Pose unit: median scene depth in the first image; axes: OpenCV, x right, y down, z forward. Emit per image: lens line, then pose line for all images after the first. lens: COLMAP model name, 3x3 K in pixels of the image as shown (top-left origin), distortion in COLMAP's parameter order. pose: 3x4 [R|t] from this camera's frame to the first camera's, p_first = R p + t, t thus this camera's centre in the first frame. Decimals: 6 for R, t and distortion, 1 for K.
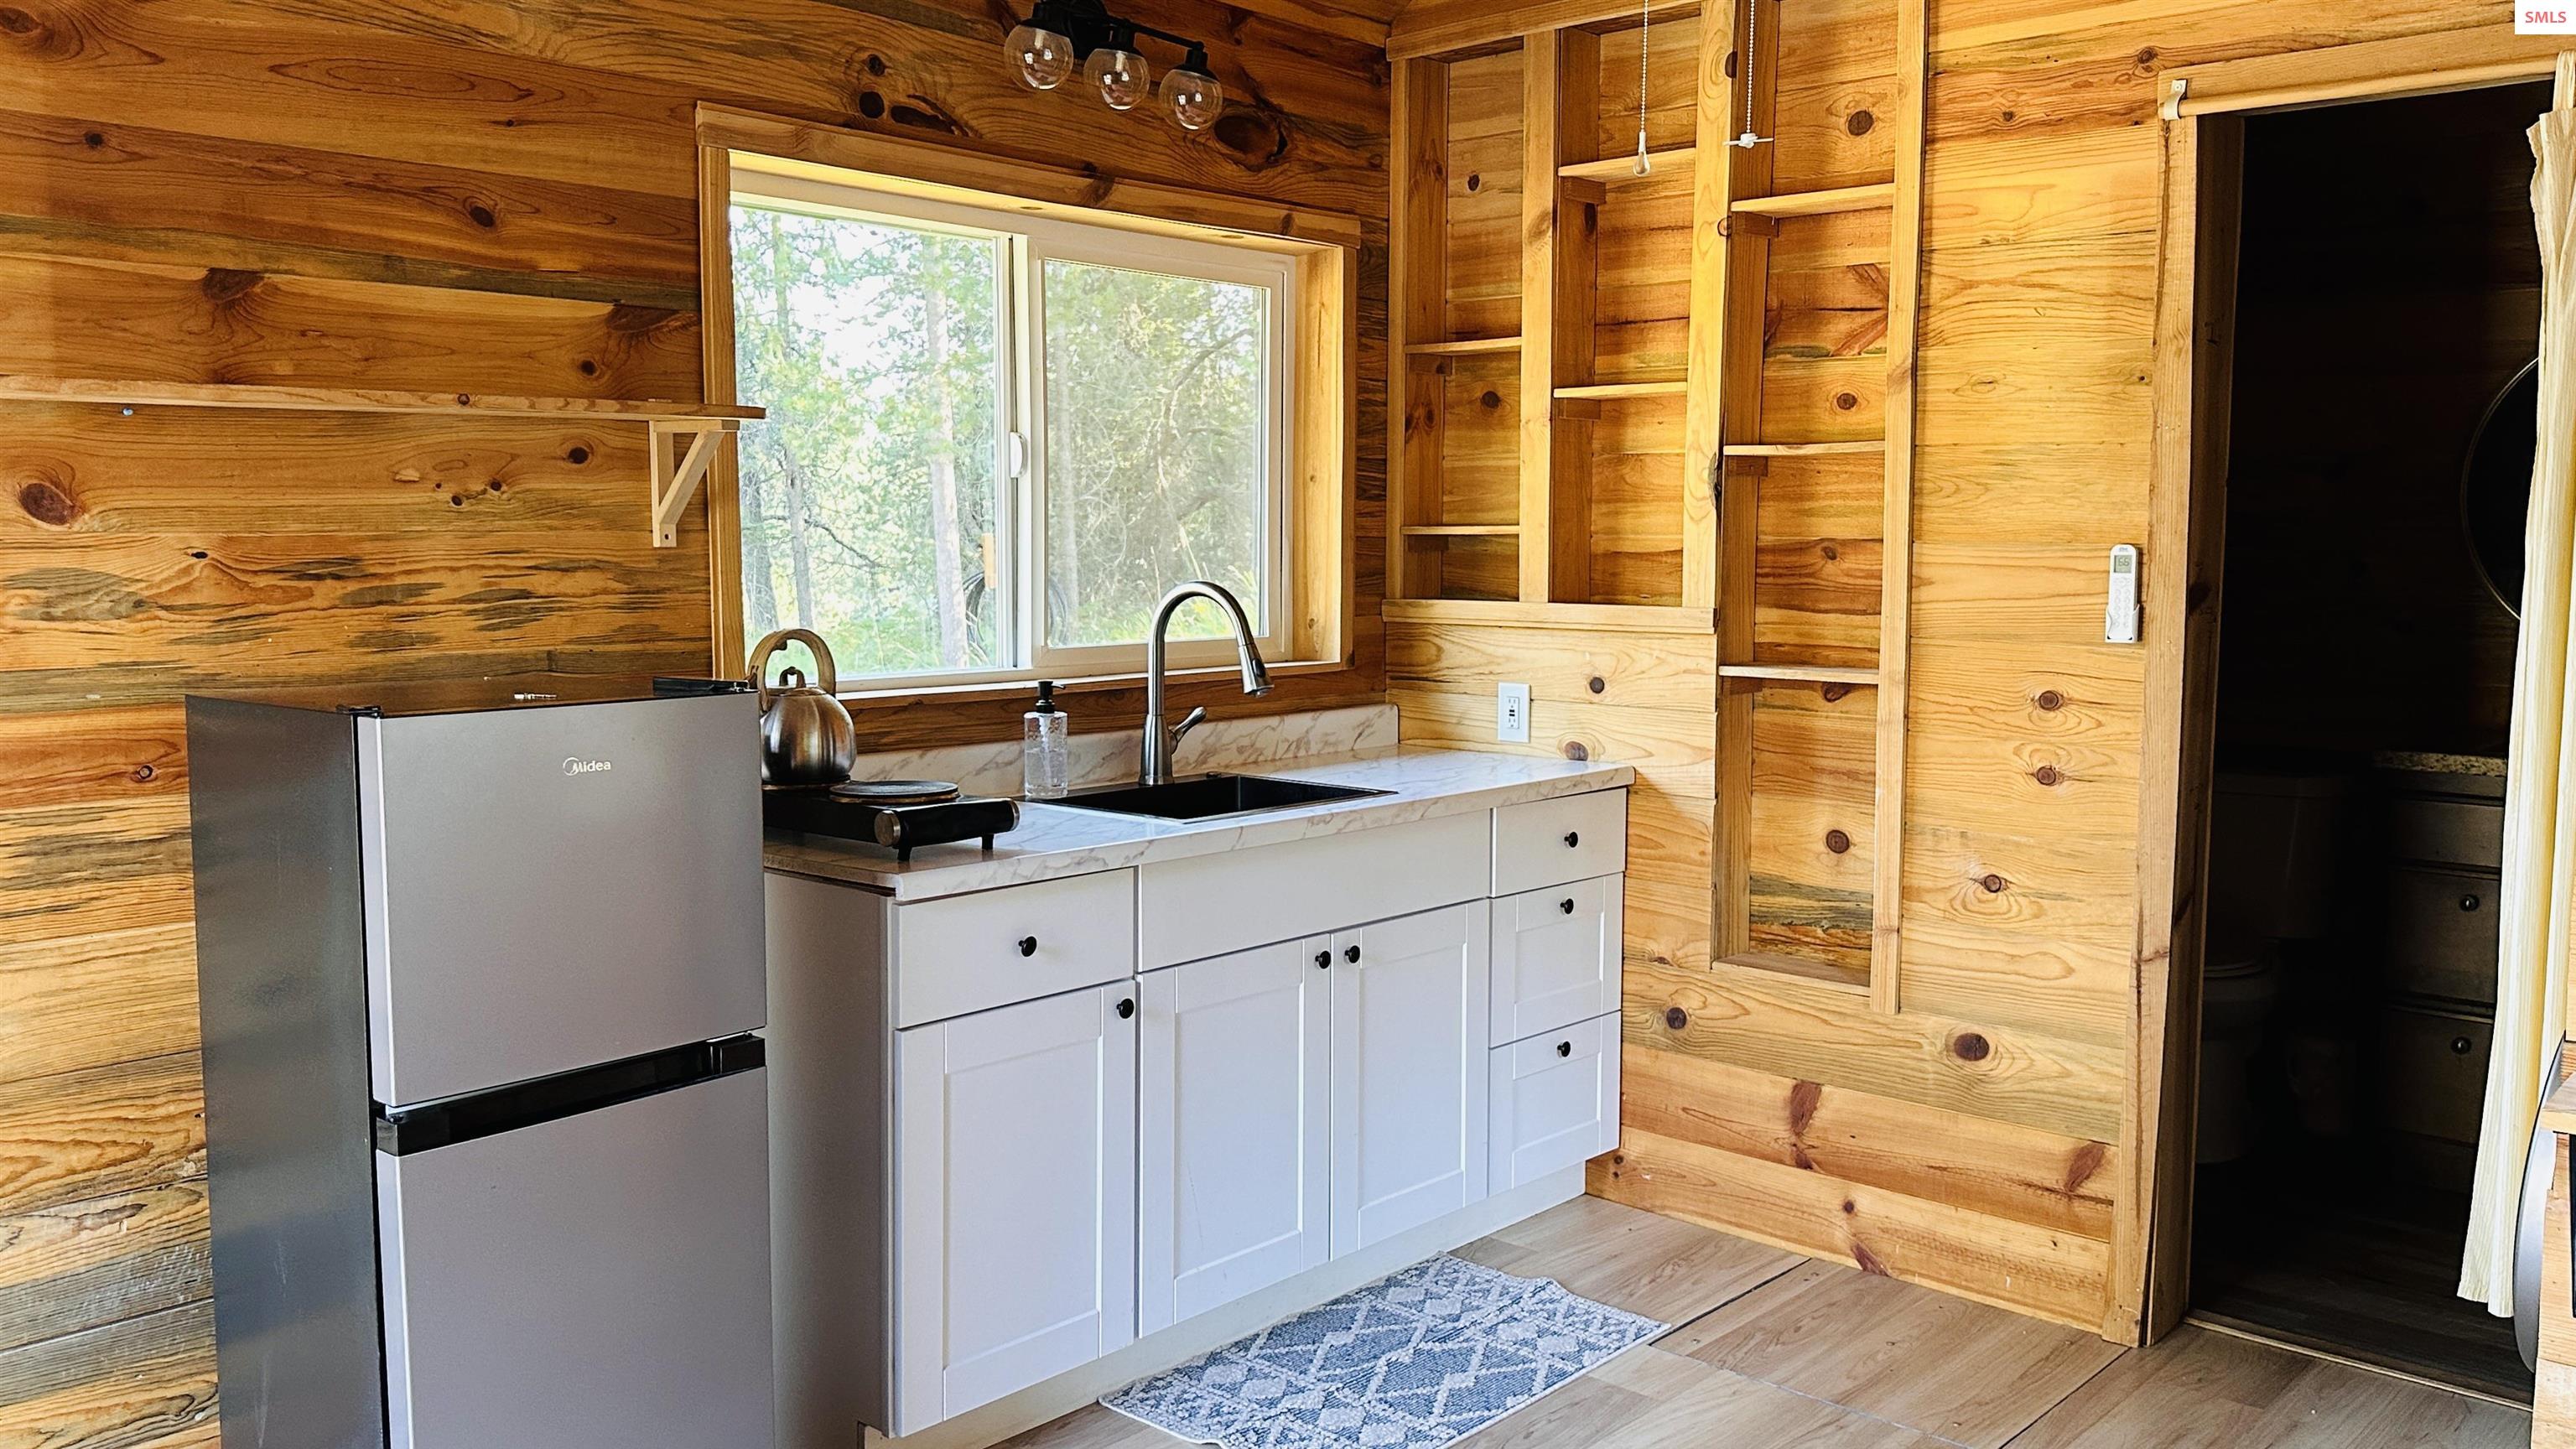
lens RADIAL K [[2069.6, 0, 1288.3], [0, 2069.6, 730.5], [0, 0, 1]] dist [-0.006009, -0.006989]
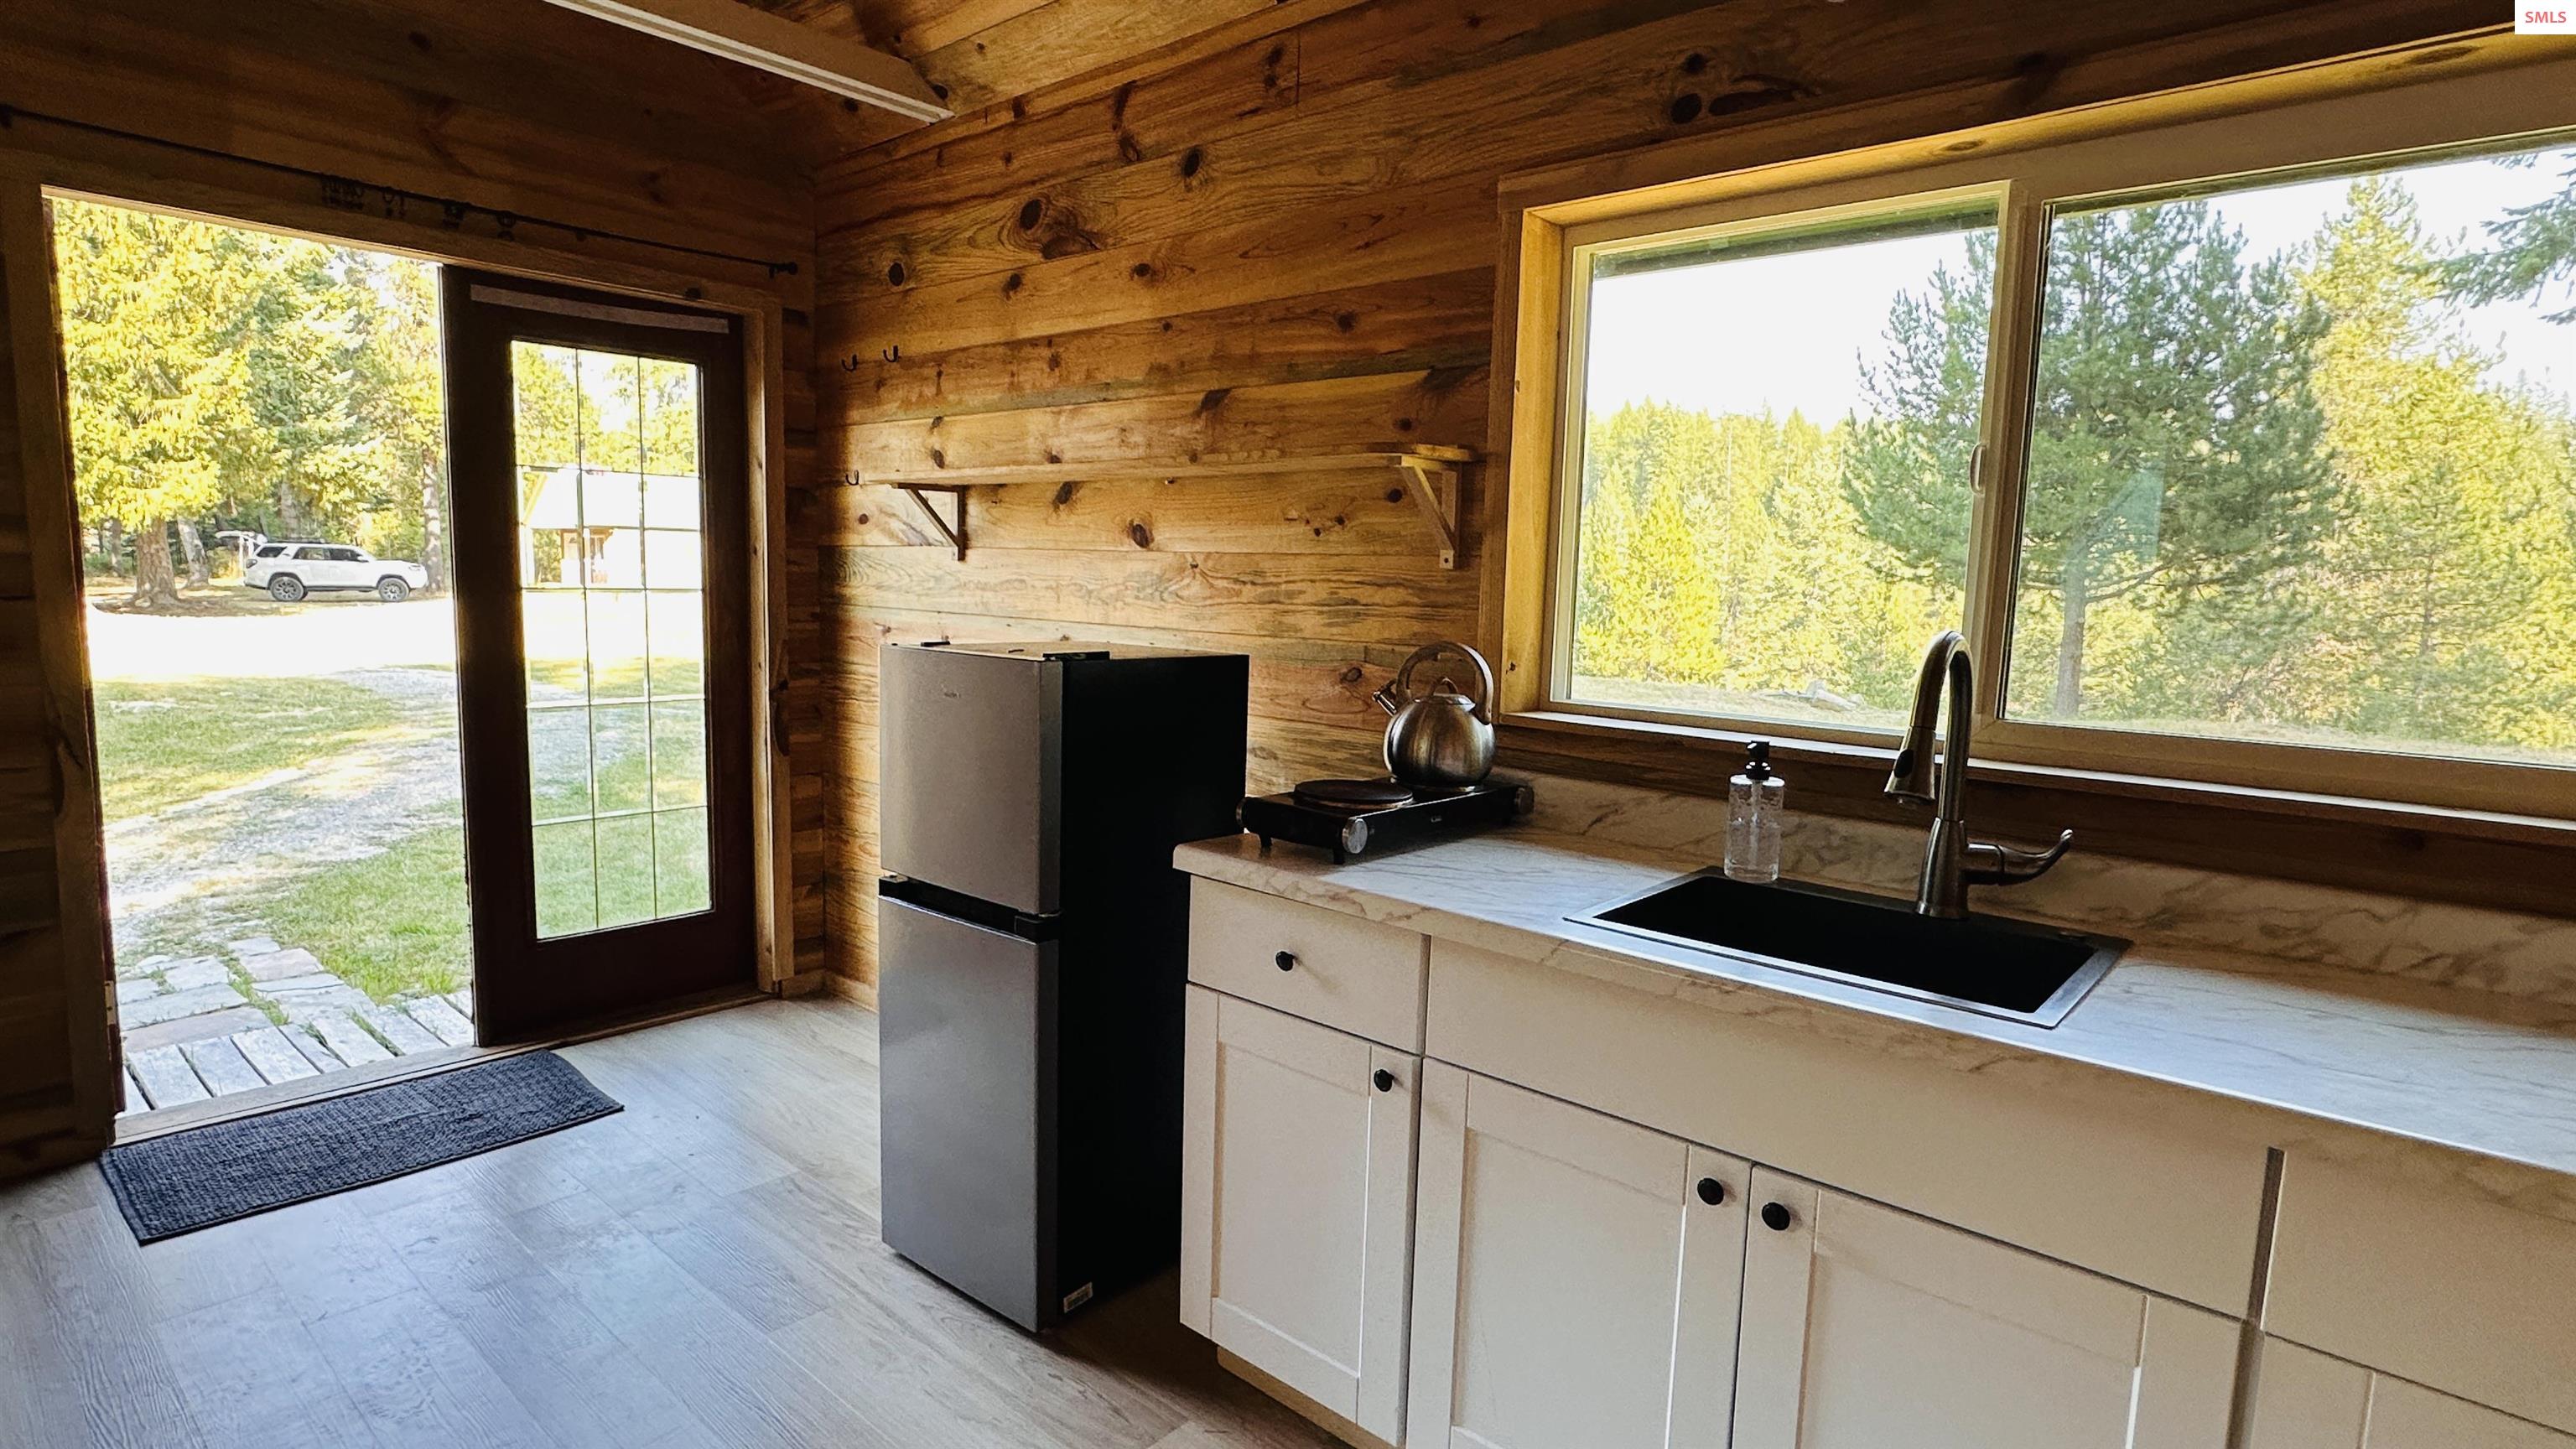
lens RADIAL K [[1316.9, 0, 1289.0], [0, 1316.9, 712.9], [0, 0, 1]] dist [0.003898, 0.000594]
pose [[0.002690, 0.104094, -0.994564, 0.480394], [-0.126511, 0.986612, 0.102920, -0.077150], [0.991962, 0.125547, 0.015823, 0.949434]]
